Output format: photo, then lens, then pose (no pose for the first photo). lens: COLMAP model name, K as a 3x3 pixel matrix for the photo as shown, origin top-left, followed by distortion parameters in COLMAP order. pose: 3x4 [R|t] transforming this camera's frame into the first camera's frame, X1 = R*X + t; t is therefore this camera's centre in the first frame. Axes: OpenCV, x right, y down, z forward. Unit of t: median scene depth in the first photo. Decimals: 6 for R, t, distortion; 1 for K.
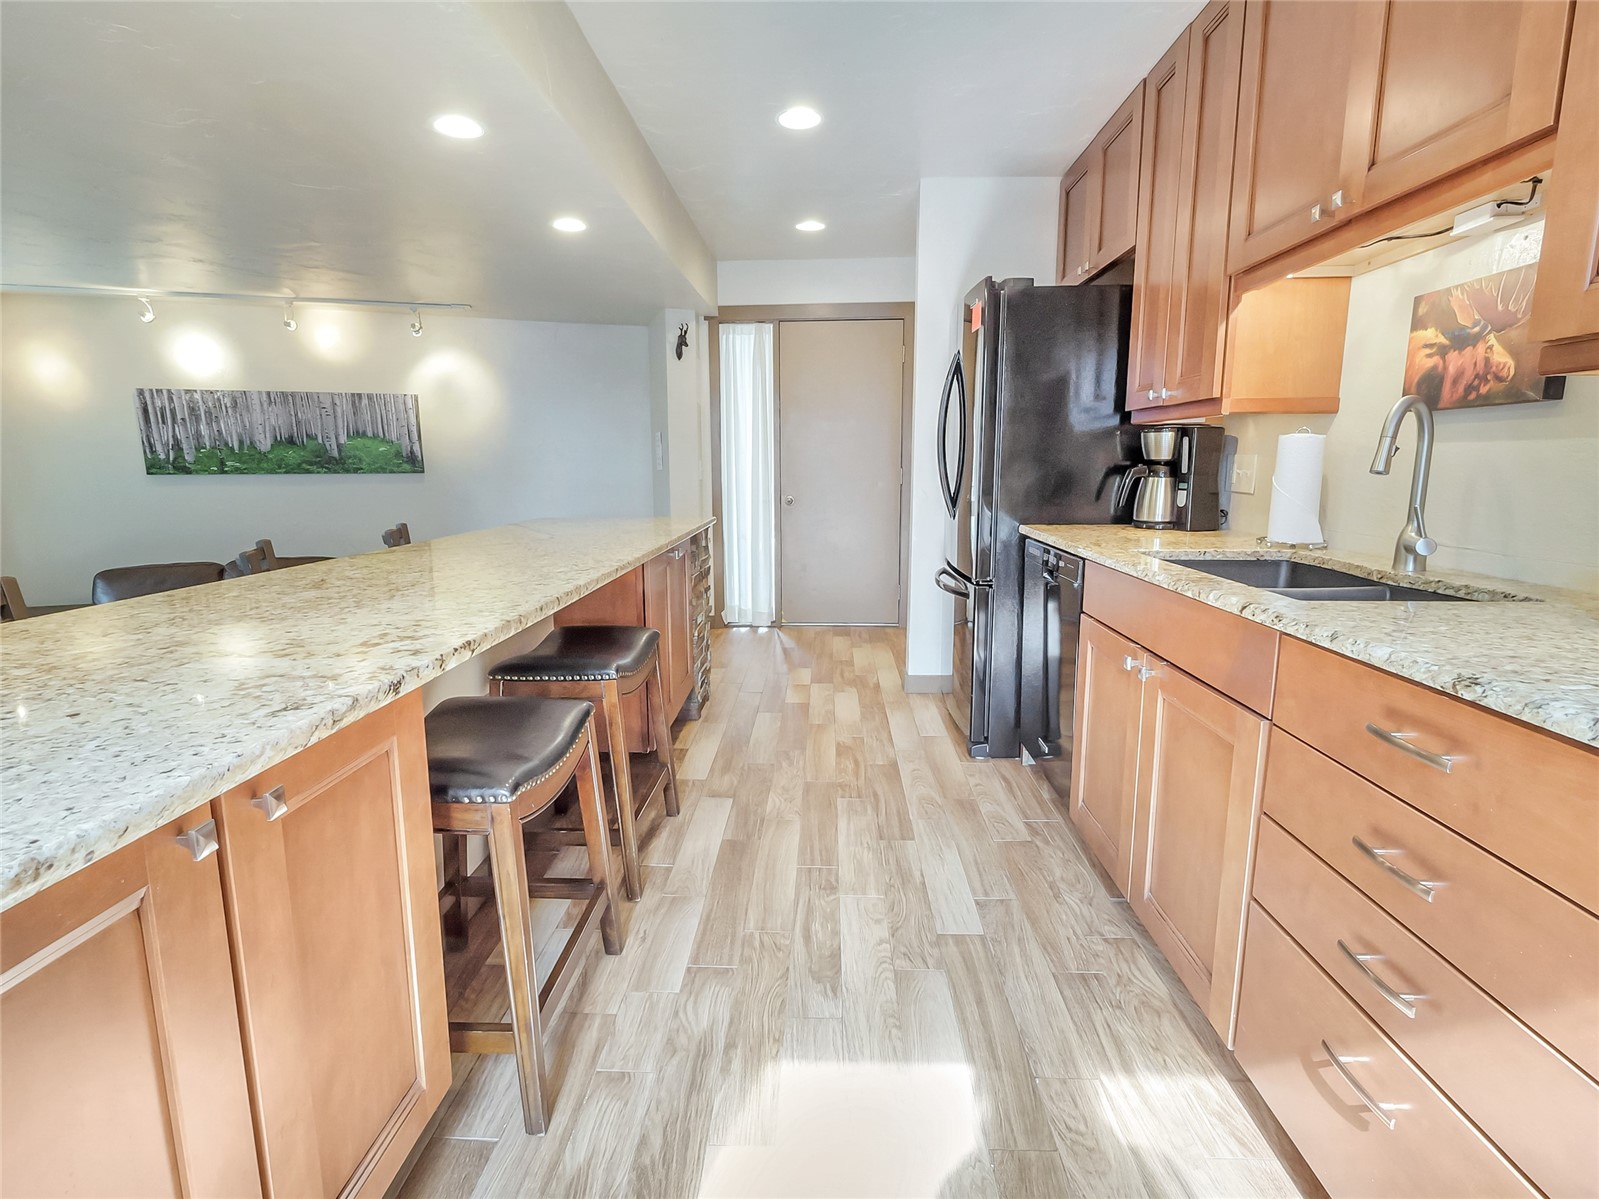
lens RADIAL K [[748.8, 0, 799.8], [0, 748.8, 586.2], [0, 0, 1]] dist [-0.006357, -0.001658]
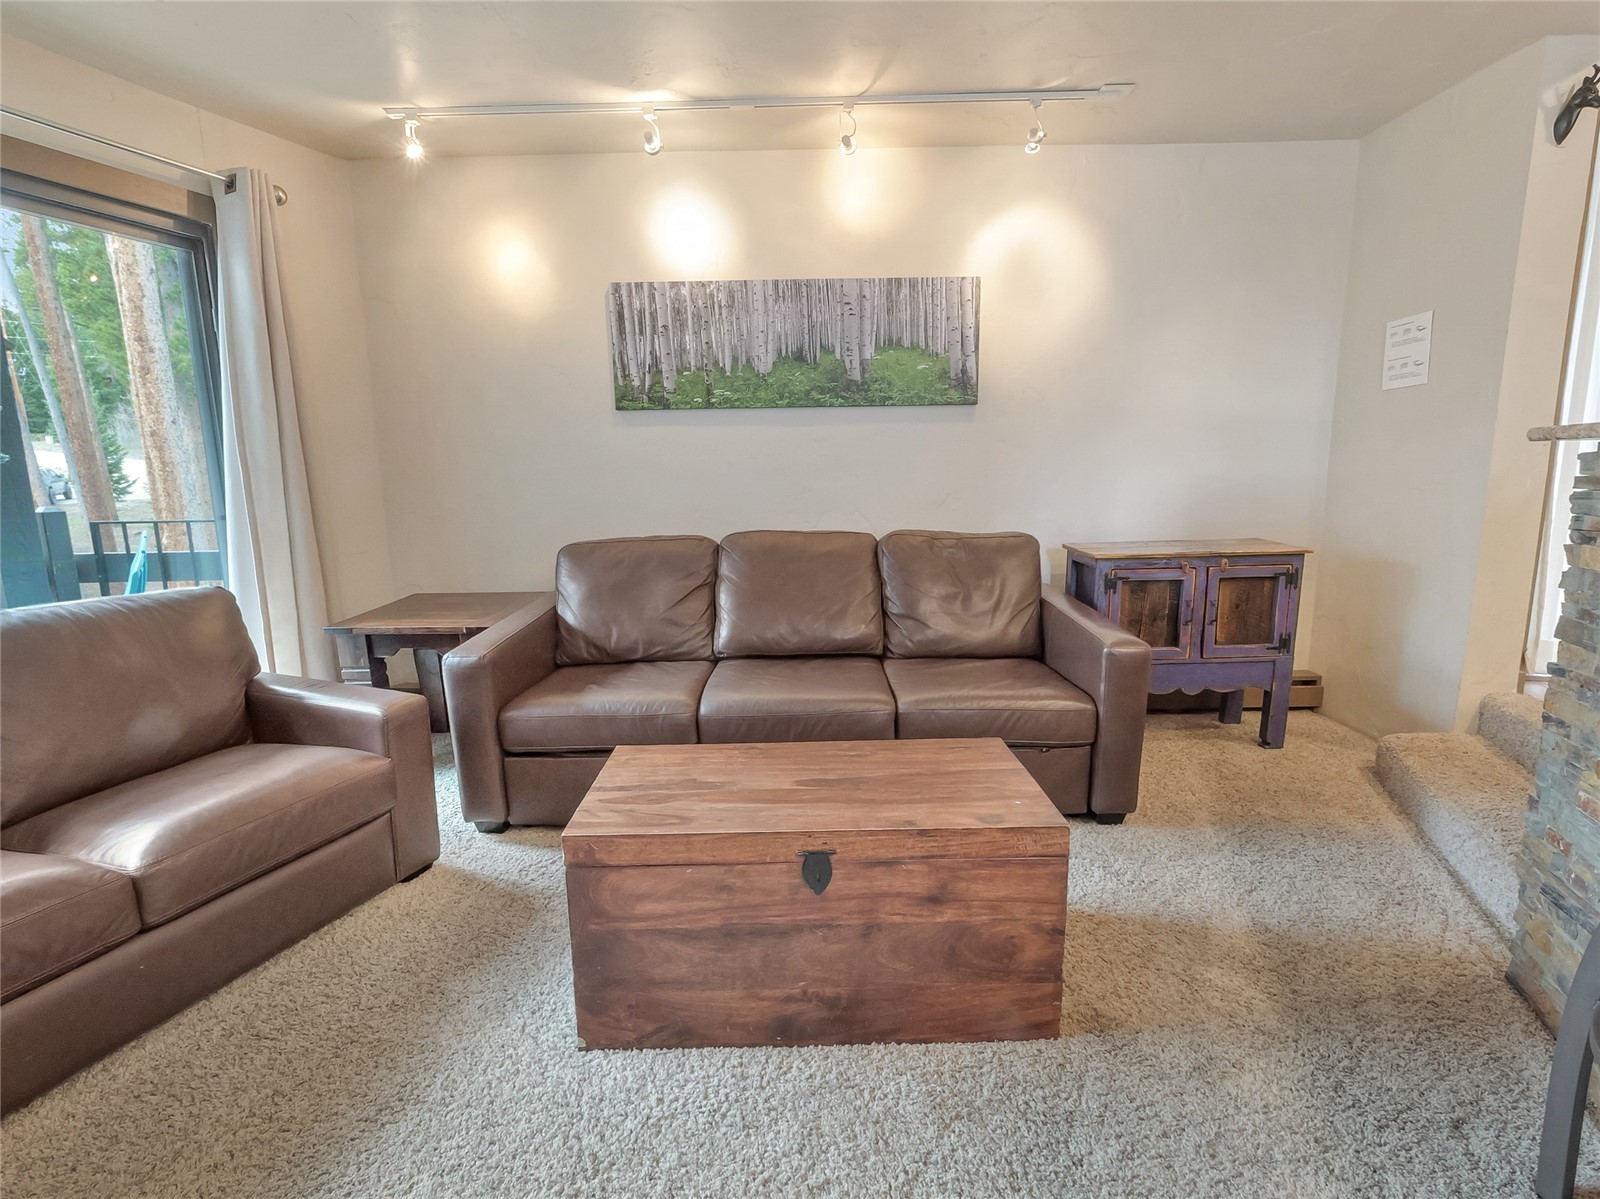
lens RADIAL K [[737.0, 0, 791.0], [0, 737.0, 593.7], [0, 0, 1]] dist [-0.006279, -0.000374]
pose [[0.946090, 0.039637, -0.321469, -0.682292], [-0.038938, 0.999205, 0.008606, 0.014017], [0.321555, 0.004375, 0.946881, 0.552692]]
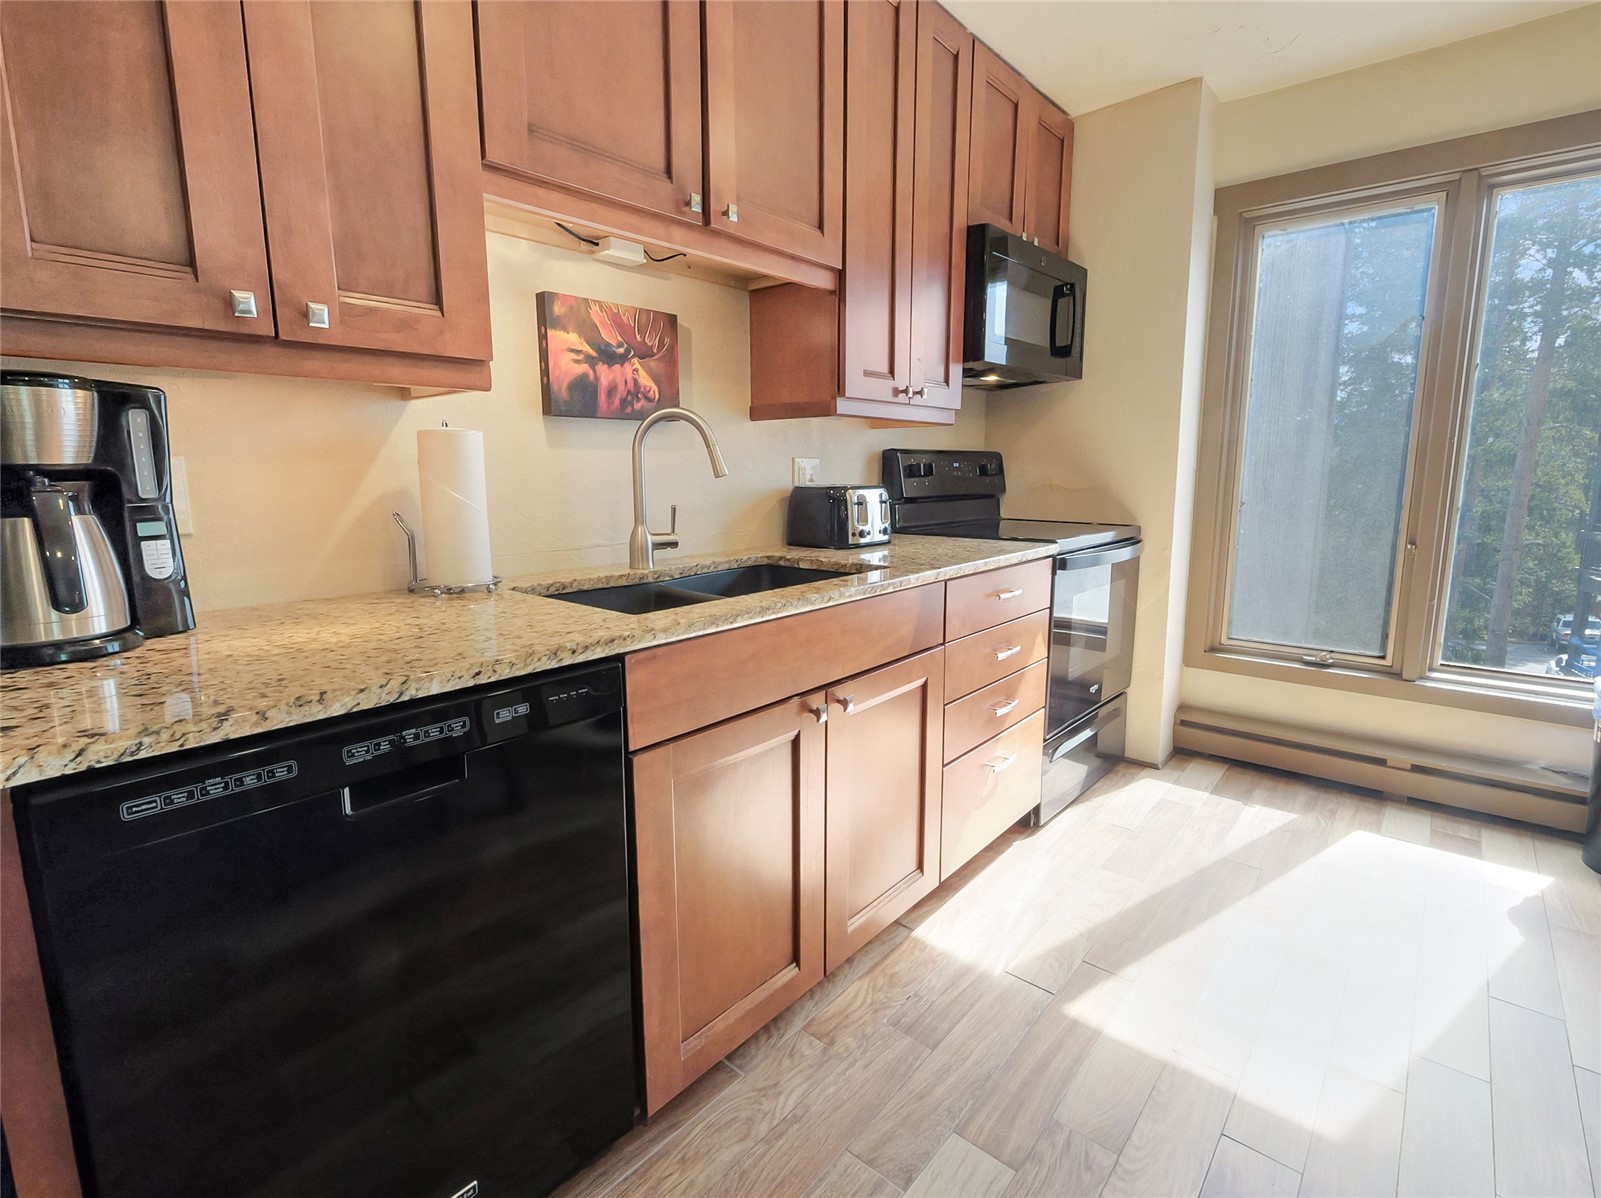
lens RADIAL K [[749.8, 0, 800.8], [0, 749.8, 585.6], [0, 0, 1]] dist [-0.006357, -0.001658]
pose [[-0.776721, -0.089525, 0.623450, -0.019536], [0.112536, 0.954193, 0.277221, -0.135165], [-0.619709, 0.285484, -0.731067, 0.824821]]
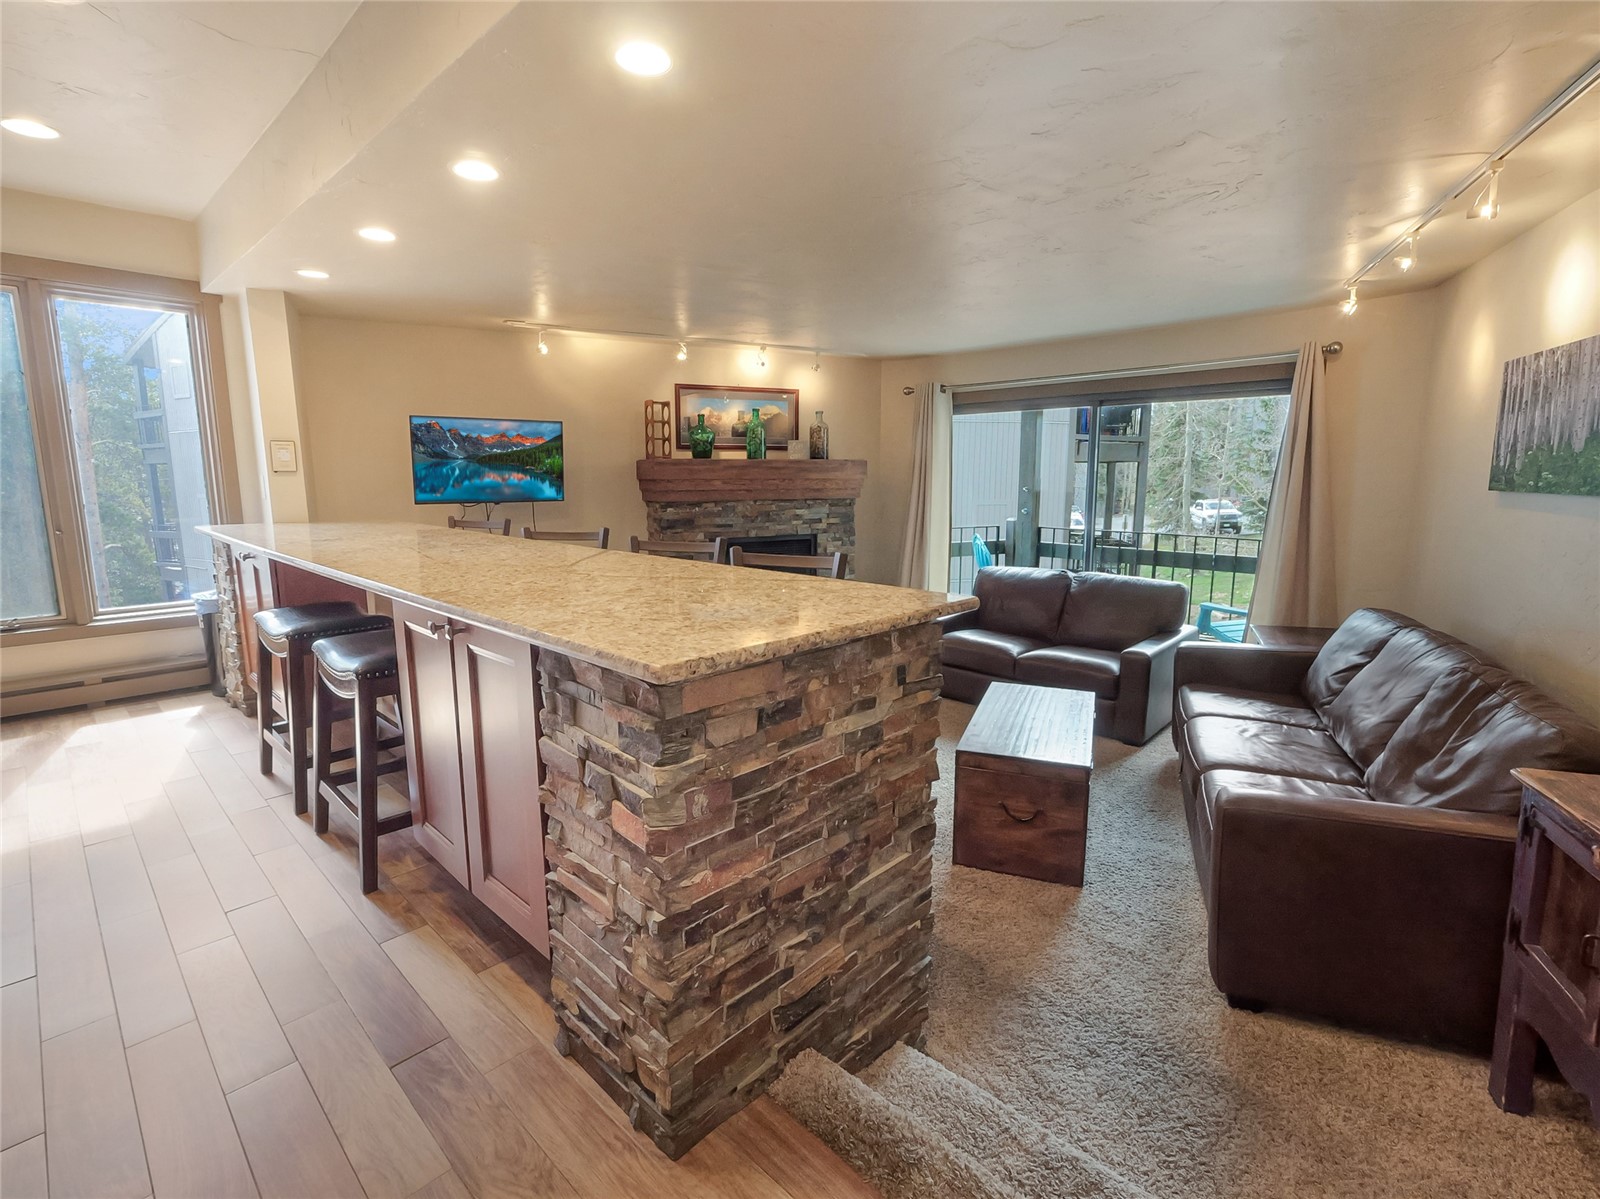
lens RADIAL K [[749.3, 0, 800.3], [0, 749.3, 586.2], [0, 0, 1]] dist [-0.006357, -0.001658]
pose [[-0.658497, 0.115908, -0.743604, 0.073432], [-0.121009, 0.958905, 0.256627, -0.226200], [0.742791, 0.258971, -0.617411, 1.348679]]
